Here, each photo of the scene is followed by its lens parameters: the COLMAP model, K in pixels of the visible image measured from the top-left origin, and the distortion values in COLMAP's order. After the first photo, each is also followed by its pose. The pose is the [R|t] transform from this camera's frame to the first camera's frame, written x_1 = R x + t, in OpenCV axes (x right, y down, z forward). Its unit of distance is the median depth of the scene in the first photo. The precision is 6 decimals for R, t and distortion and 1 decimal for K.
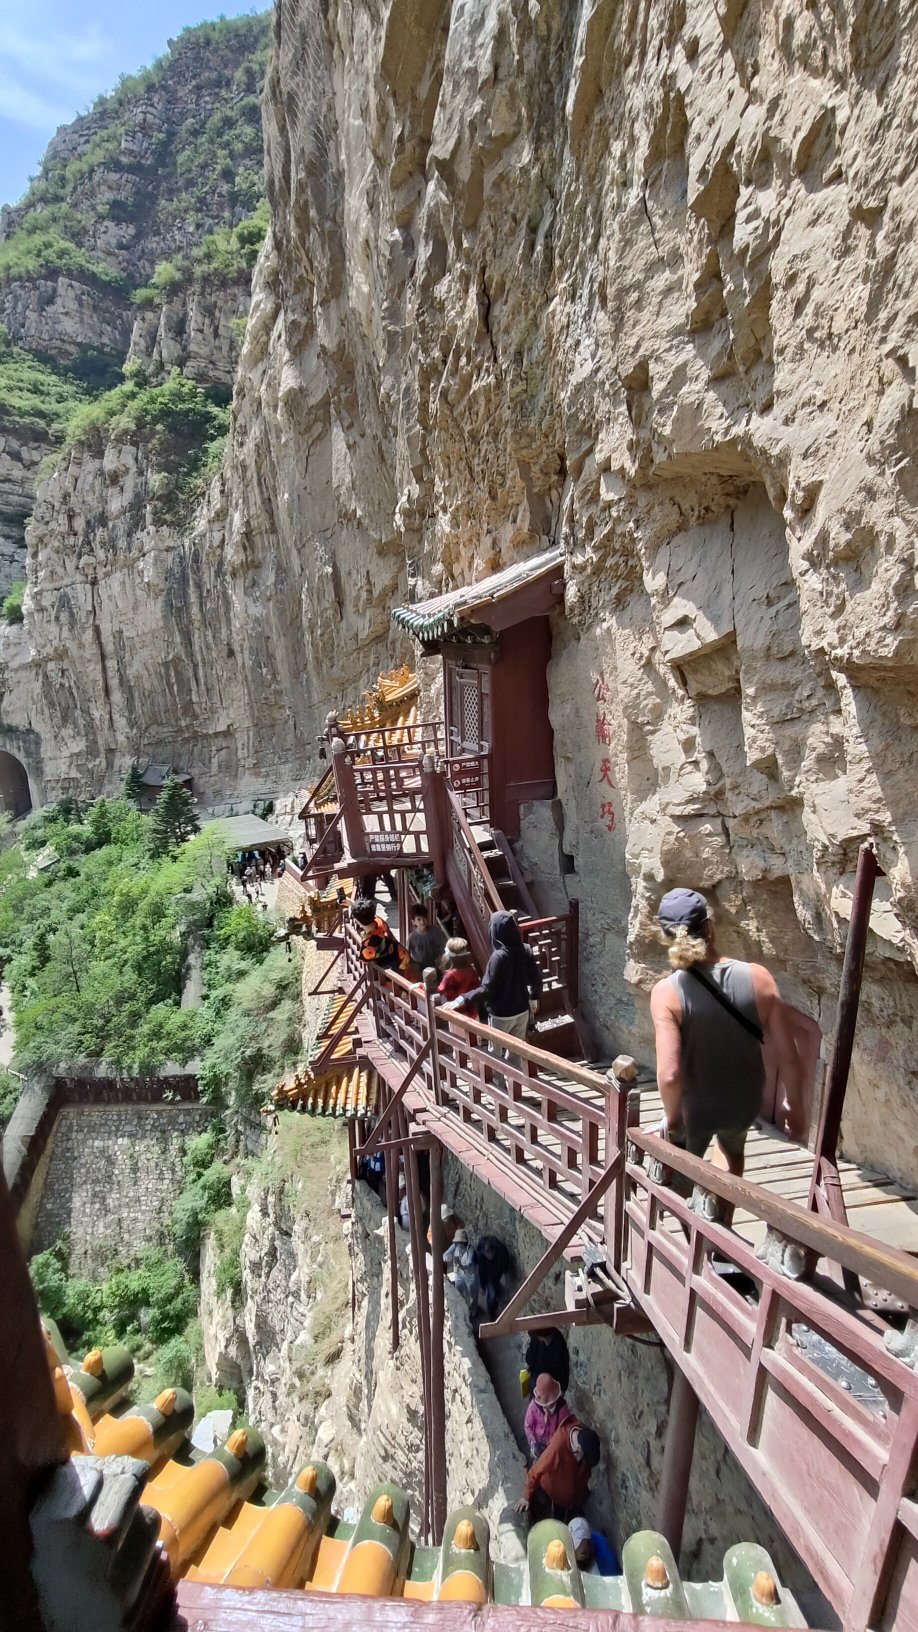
lens RADIAL K [[771.0, 0, 475.3], [0, 771.0, 829.2], [0, 0, 1]] dist [0.001877, 0.000253]
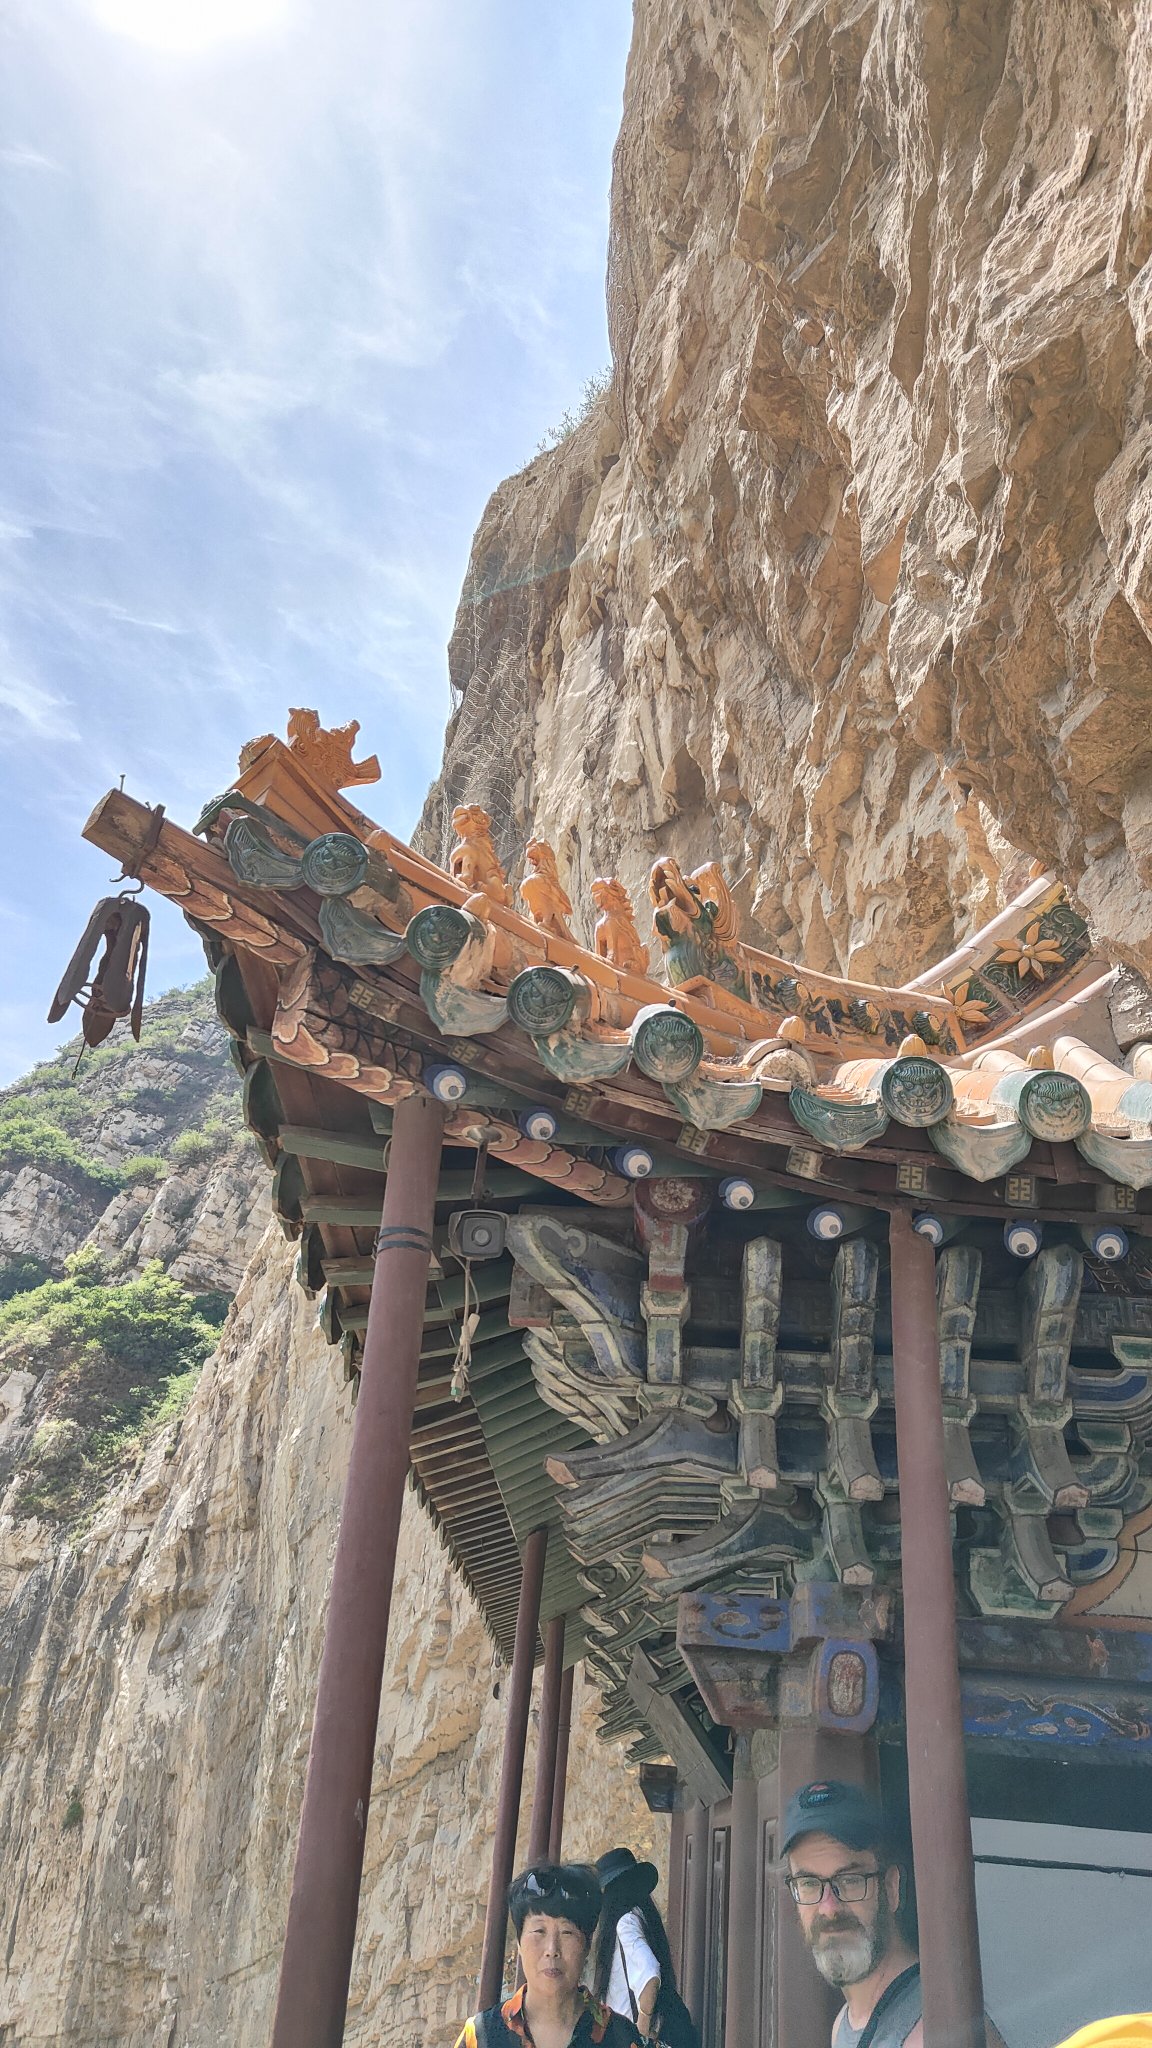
lens RADIAL K [[1441.7, 0, 577.9], [0, 1441.7, 1023.2], [0, 0, 1]] dist [0.009200, 0.001857]
pose [[0.995308, 0.067914, -0.068924, -0.020863], [-0.096762, 0.697388, -0.710131, 0.001776], [-0.000161, 0.713468, 0.700687, 0.140877]]
